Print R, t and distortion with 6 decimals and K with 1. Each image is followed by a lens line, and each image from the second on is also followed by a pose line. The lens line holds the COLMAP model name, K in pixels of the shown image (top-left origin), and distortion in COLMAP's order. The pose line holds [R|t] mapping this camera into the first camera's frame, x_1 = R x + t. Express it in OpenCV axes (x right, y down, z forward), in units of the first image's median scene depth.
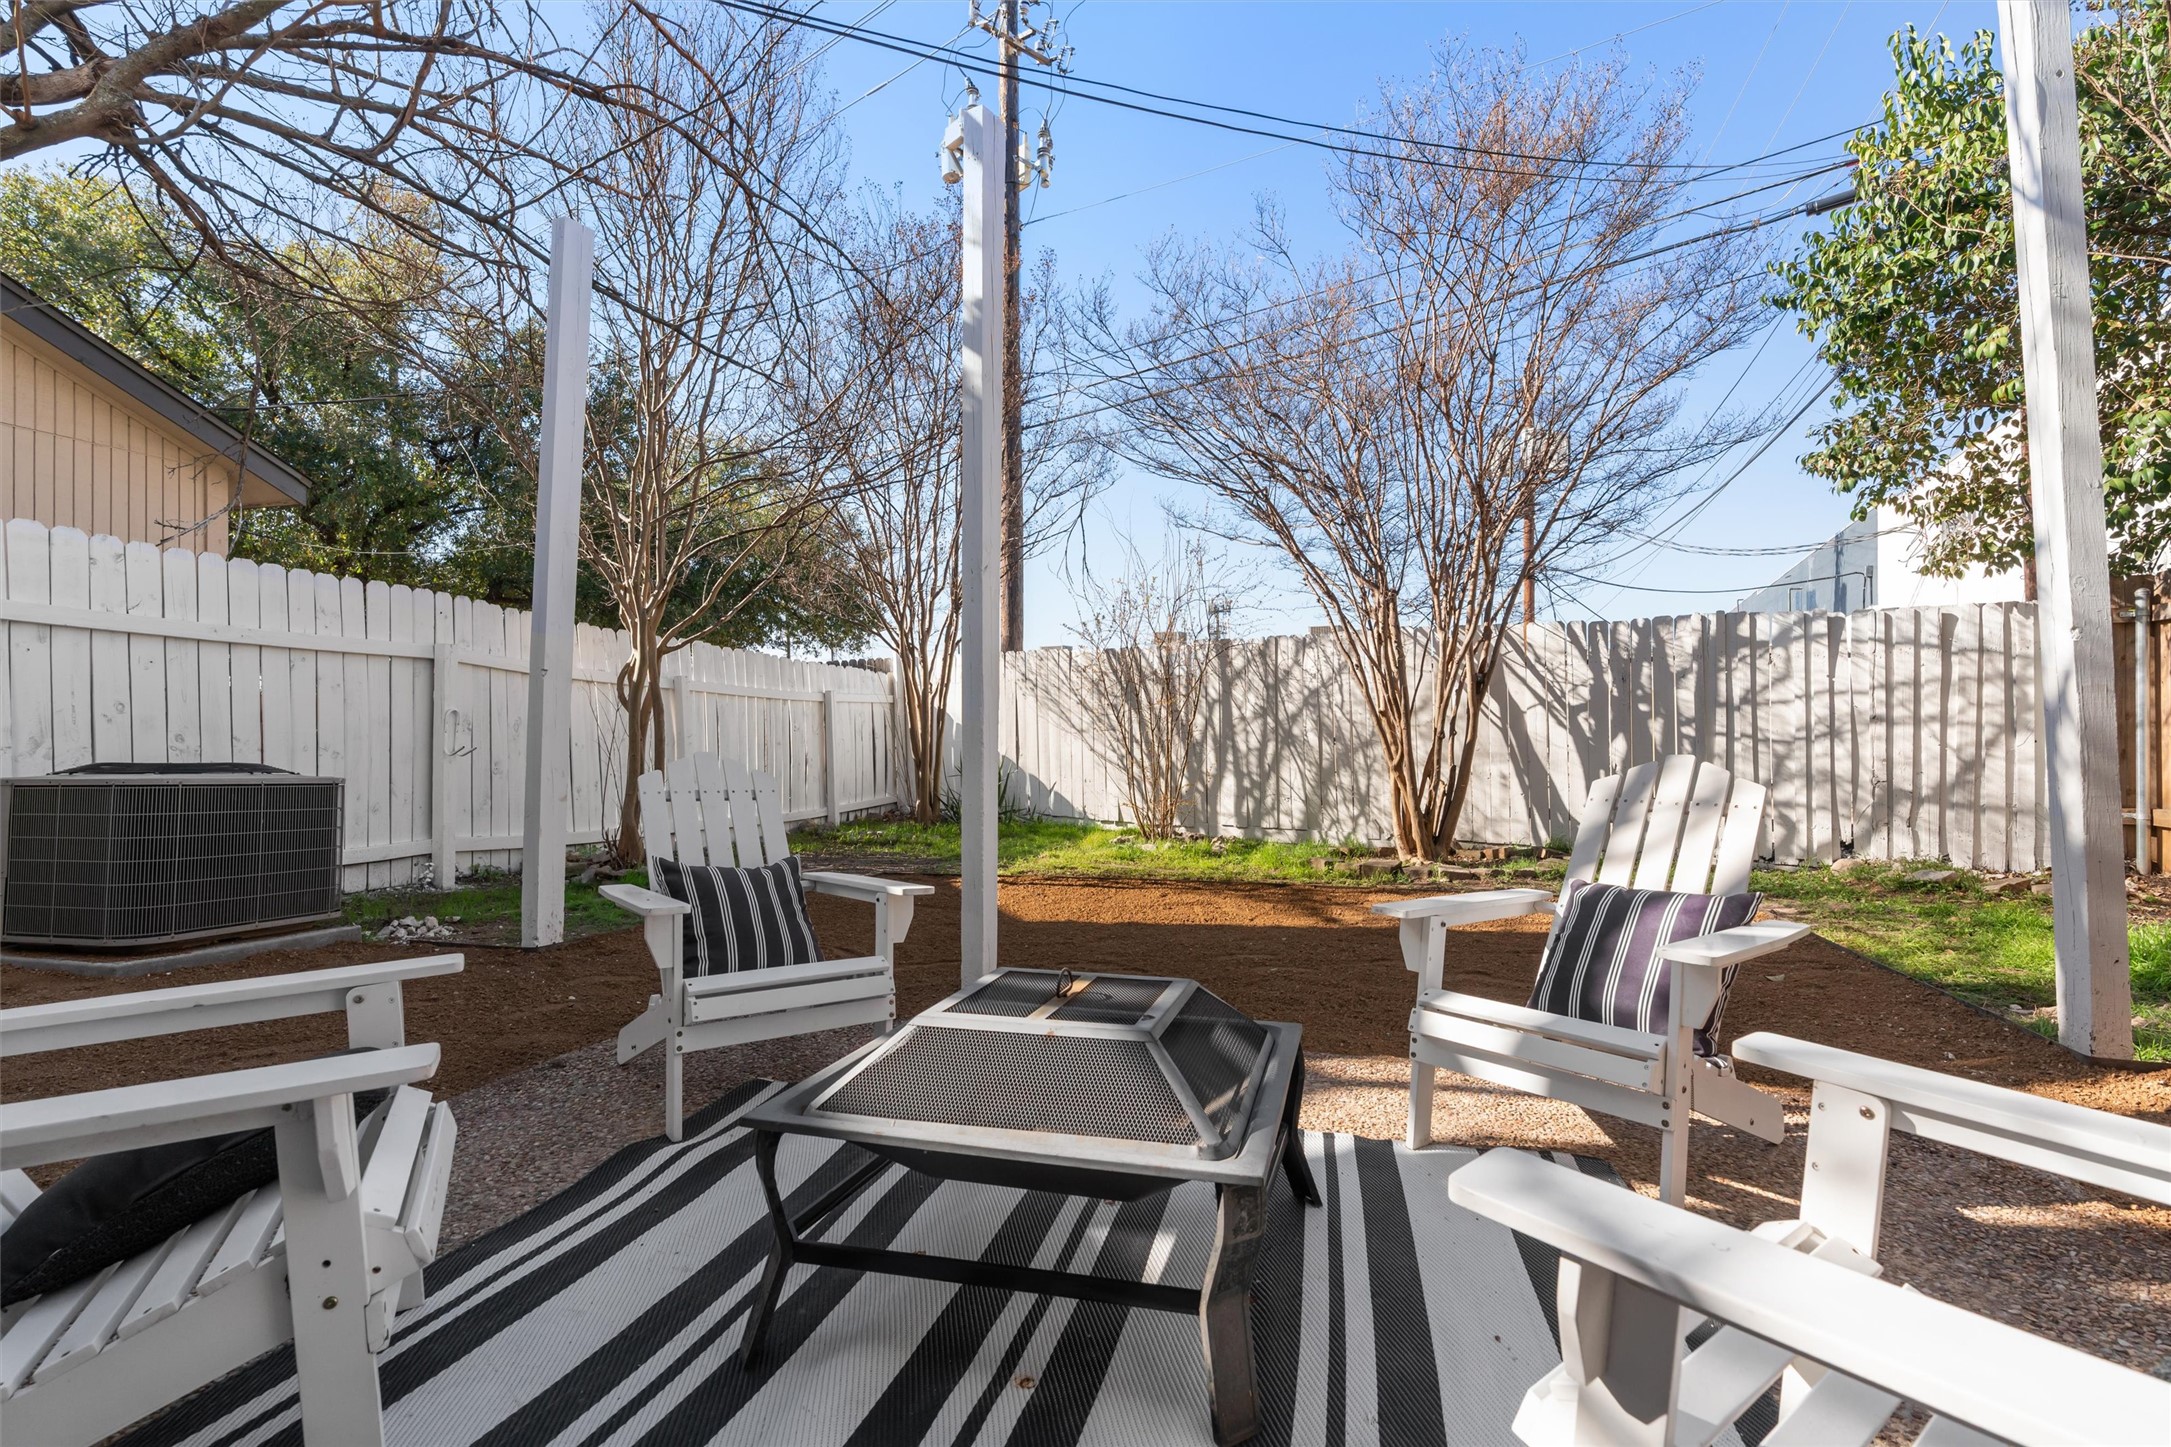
lens RADIAL K [[988.4, 0, 1089.5], [0, 988.4, 707.3], [0, 0, 1]] dist [-0.004880, -0.000290]
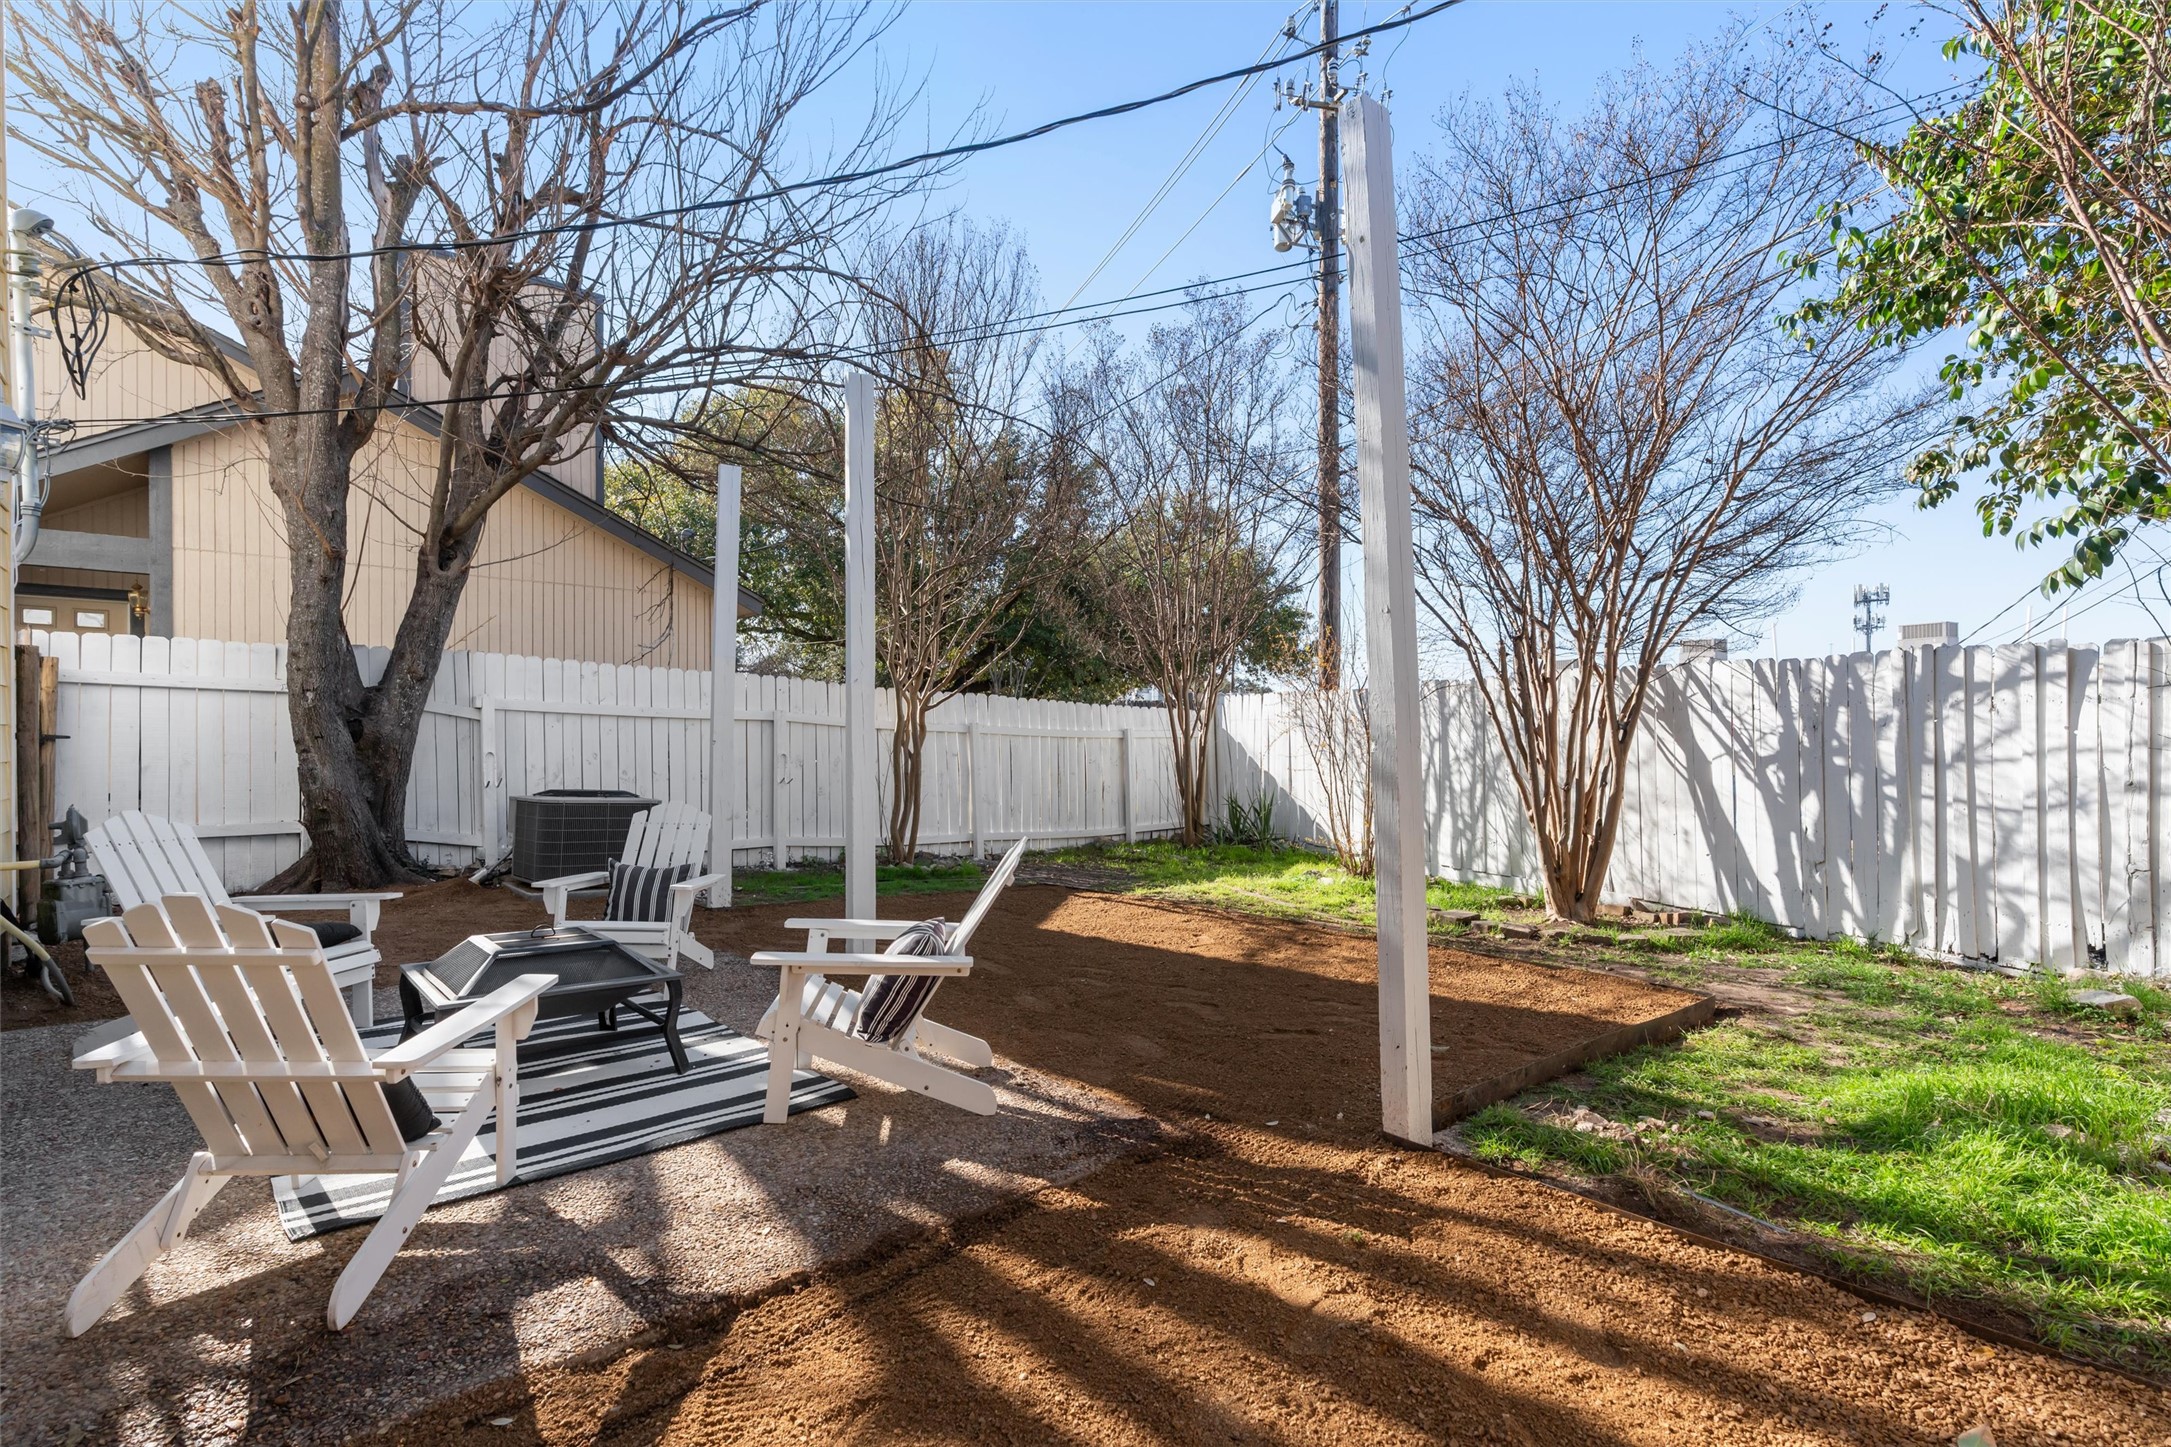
lens RADIAL K [[975.2, 0, 1088.1], [0, 975.2, 720.1], [0, 0, 1]] dist [-0.012847, 0.005837]
pose [[0.854350, -0.004347, -0.519681, 0.467574], [0.004828, 0.999988, -0.000429, -0.039393], [0.519676, -0.002143, 0.854360, -0.038718]]
